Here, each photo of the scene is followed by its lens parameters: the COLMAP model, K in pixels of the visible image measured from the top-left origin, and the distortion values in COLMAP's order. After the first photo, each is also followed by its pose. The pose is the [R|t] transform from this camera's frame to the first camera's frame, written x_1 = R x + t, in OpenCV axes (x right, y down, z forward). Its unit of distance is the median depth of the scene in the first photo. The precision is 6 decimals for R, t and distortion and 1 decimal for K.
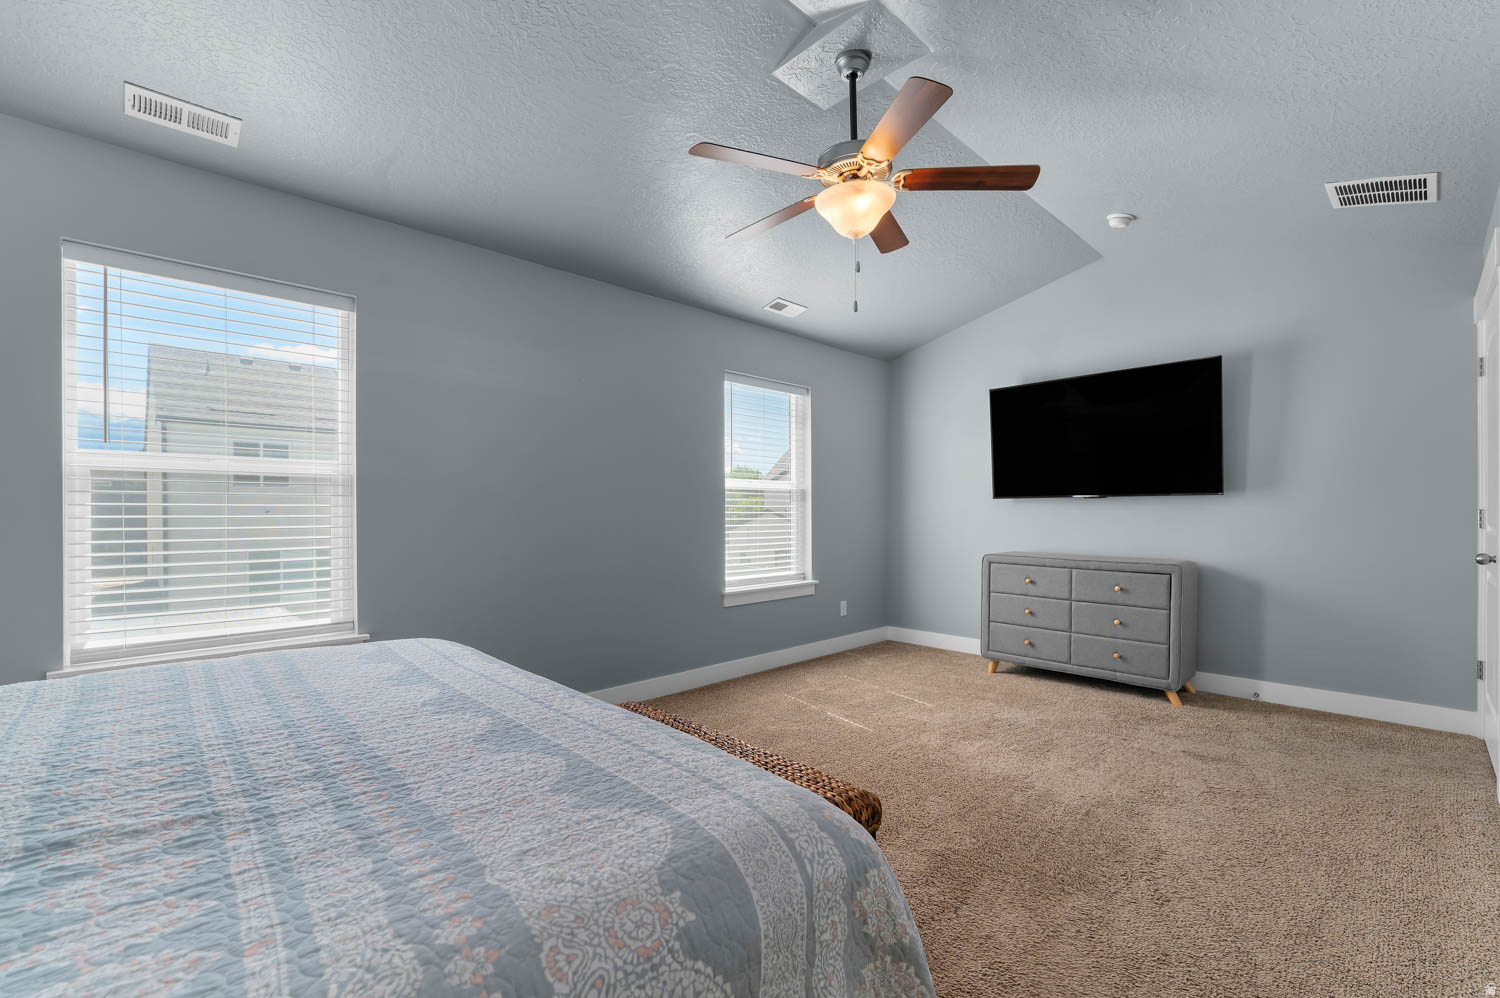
lens RADIAL K [[636.6, 0, 738.3], [0, 636.6, 510.7], [0, 0, 1]] dist [0.002631, 0.000483]
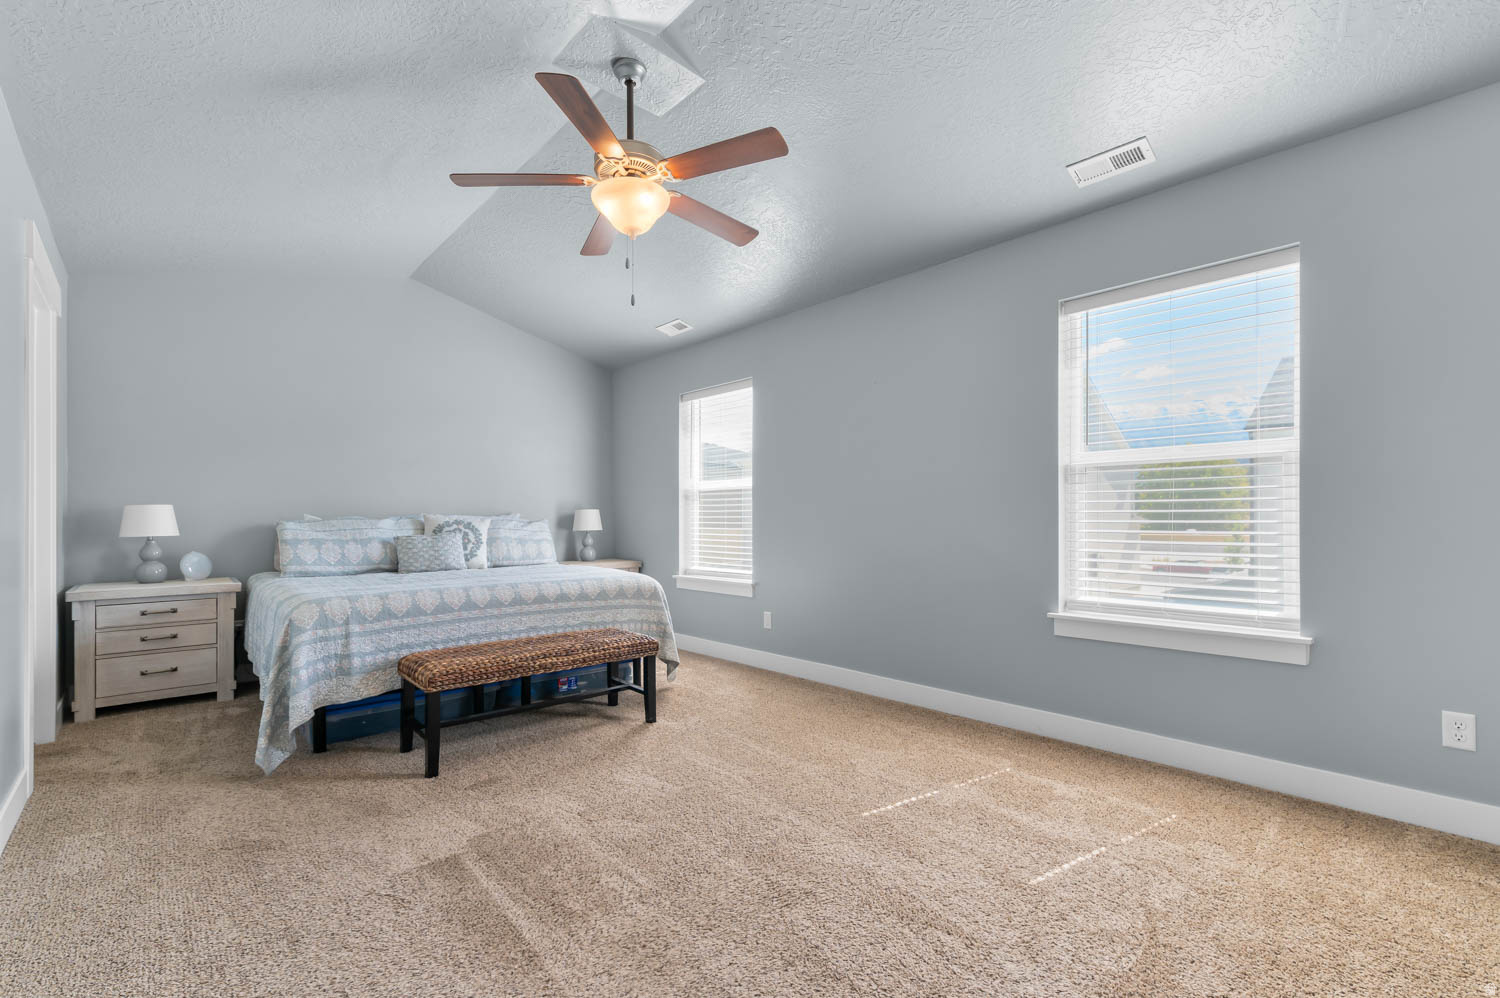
lens RADIAL K [[636.6, 0, 738.3], [0, 636.6, 510.7], [0, 0, 1]] dist [0.002631, 0.000483]
pose [[-0.017603, 0.007613, -0.999816, 0.636757], [0.025710, 0.999644, 0.007159, -0.003035], [0.999514, -0.025579, -0.017792, 0.596231]]
